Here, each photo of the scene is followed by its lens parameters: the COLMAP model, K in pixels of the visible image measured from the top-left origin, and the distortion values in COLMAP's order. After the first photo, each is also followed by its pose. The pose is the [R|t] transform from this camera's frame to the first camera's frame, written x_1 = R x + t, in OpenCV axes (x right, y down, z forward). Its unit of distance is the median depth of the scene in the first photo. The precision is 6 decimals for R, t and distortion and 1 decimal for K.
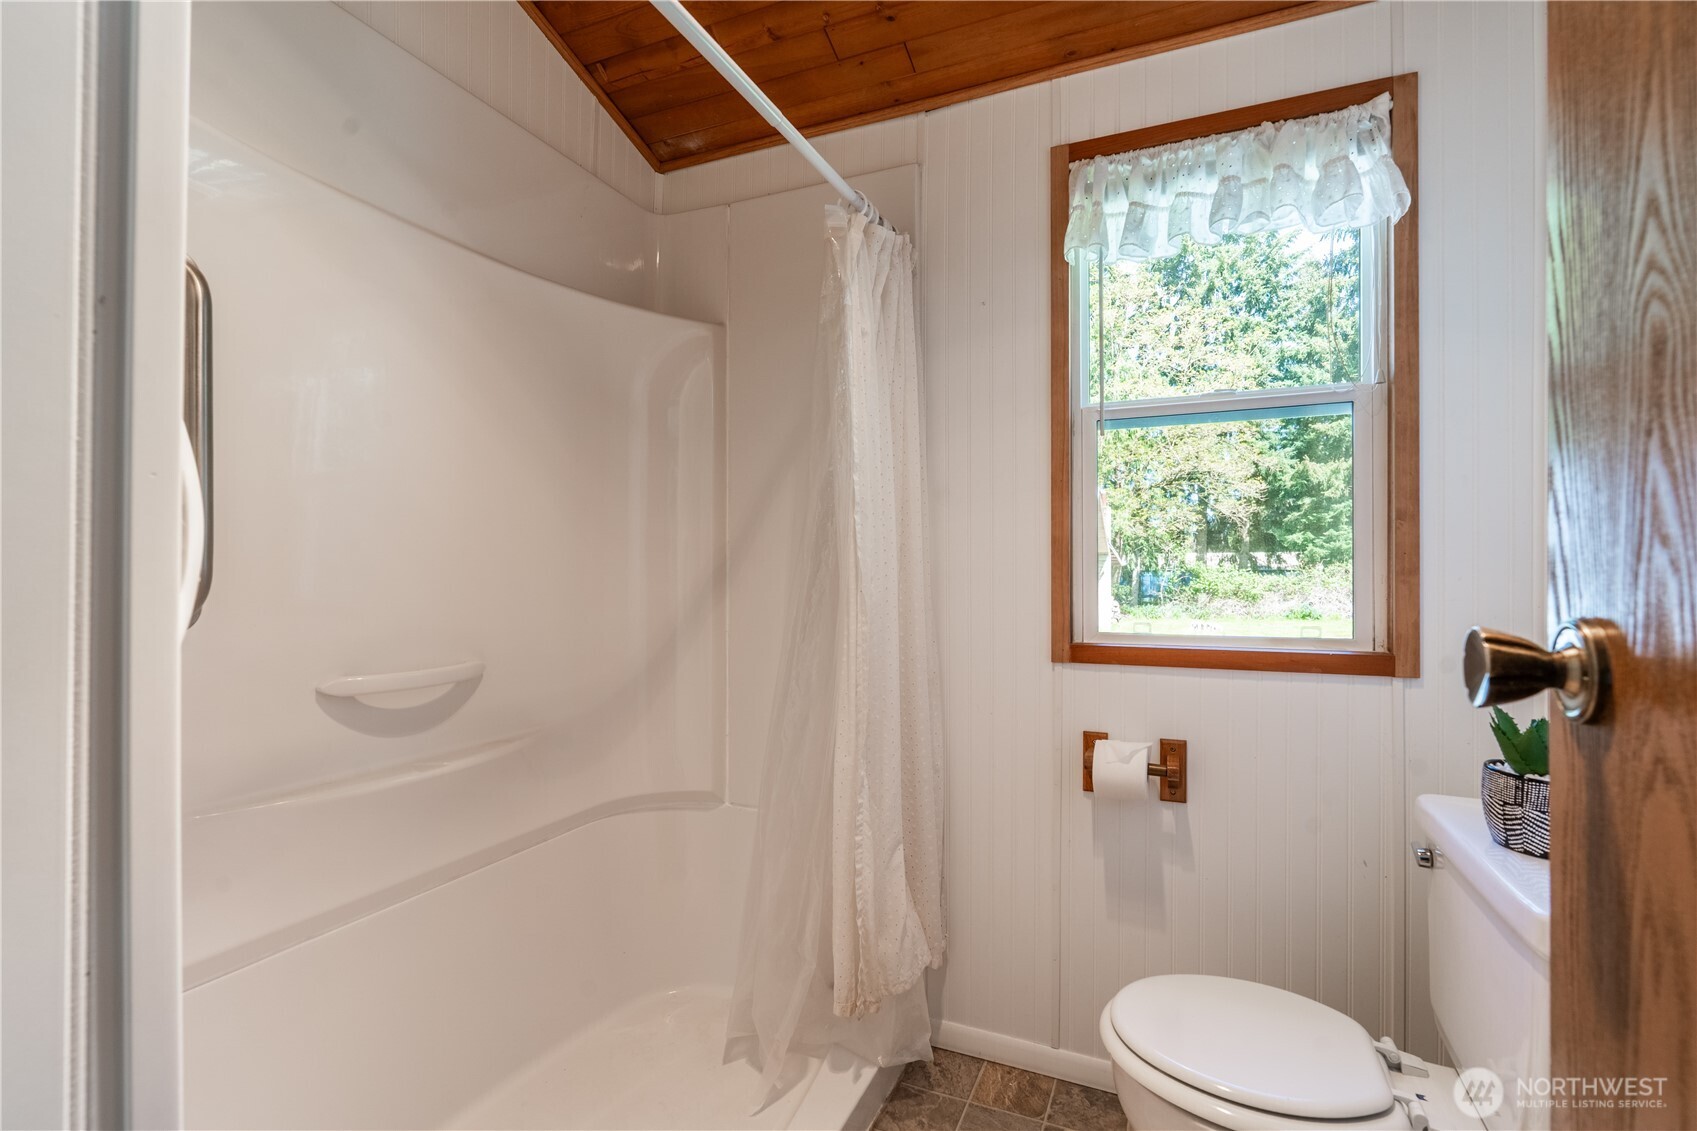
lens RADIAL K [[784.4, 0, 854.8], [0, 784.4, 575.2], [0, 0, 1]] dist [-0.008392, 0.001416]
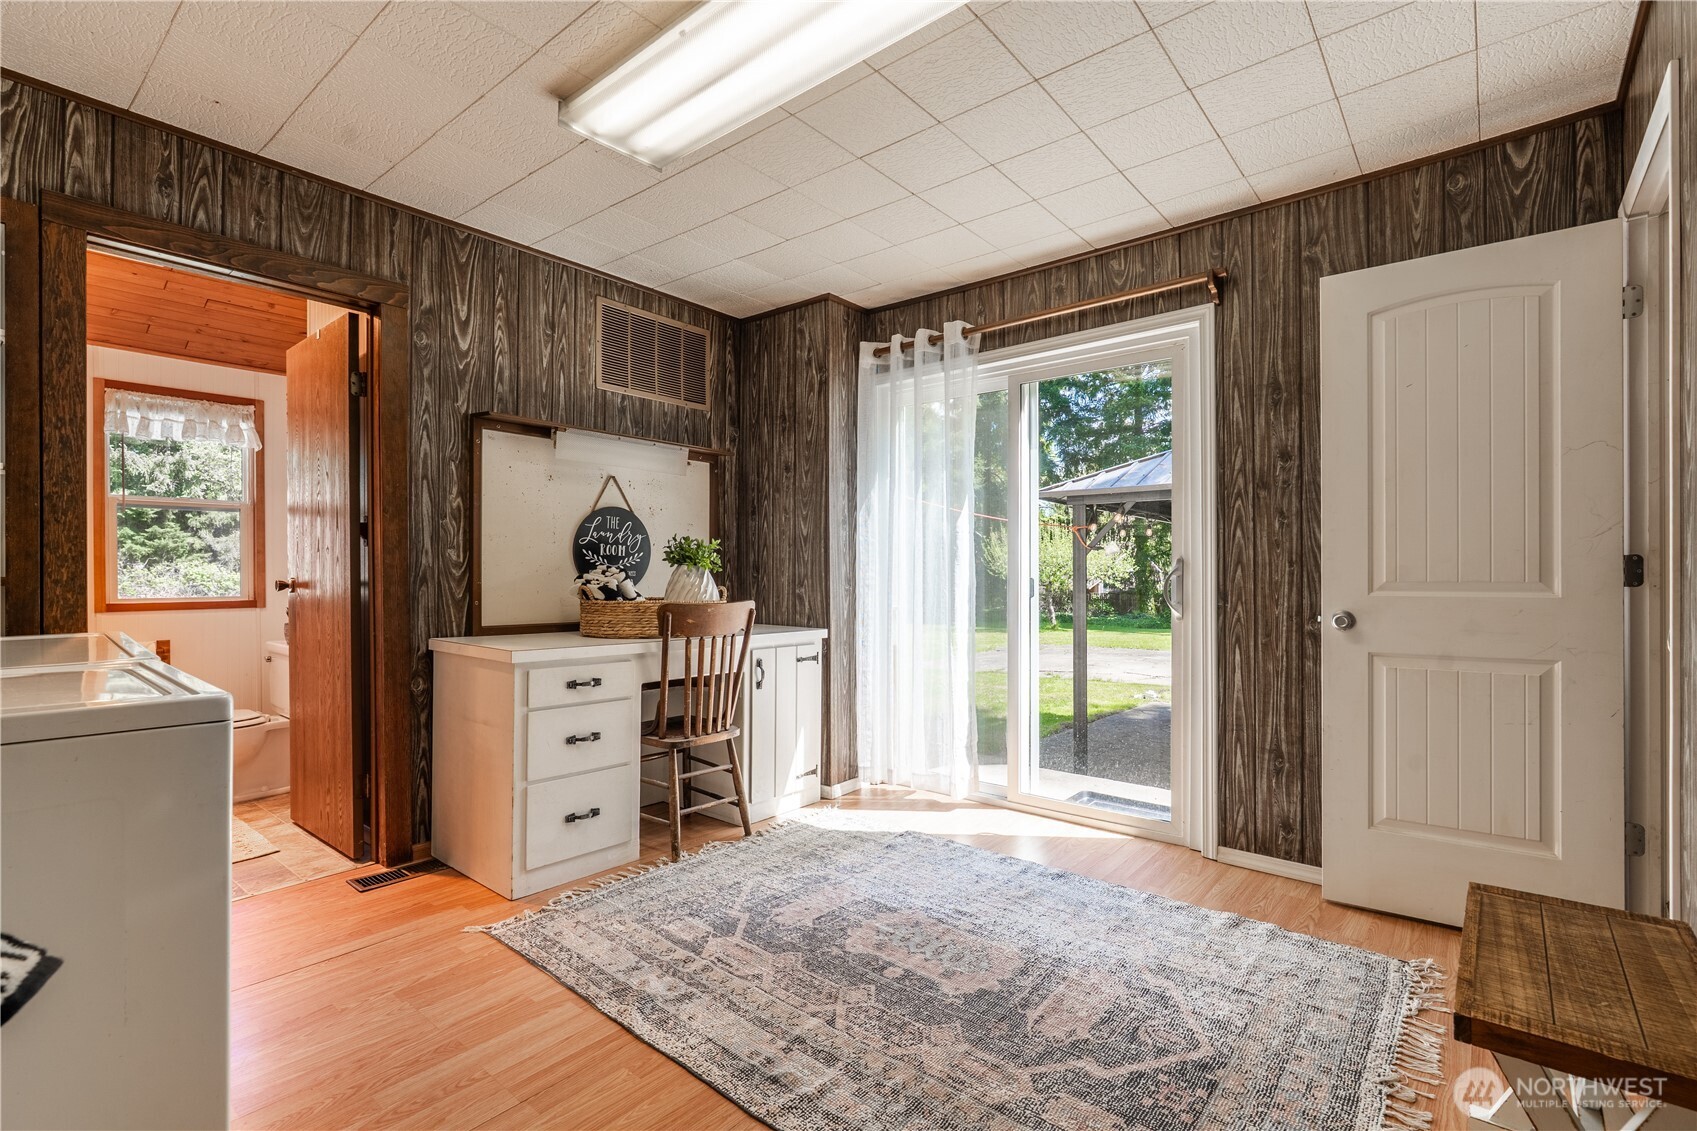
lens RADIAL K [[784.4, 0, 851.6], [0, 784.4, 577.4], [0, 0, 1]] dist [-0.008392, 0.001416]
pose [[0.284669, -0.003442, 0.958620, -1.271432], [0.000813, 0.999994, 0.003349, 0.007209], [-0.958625, -0.000173, 0.284670, -1.694789]]
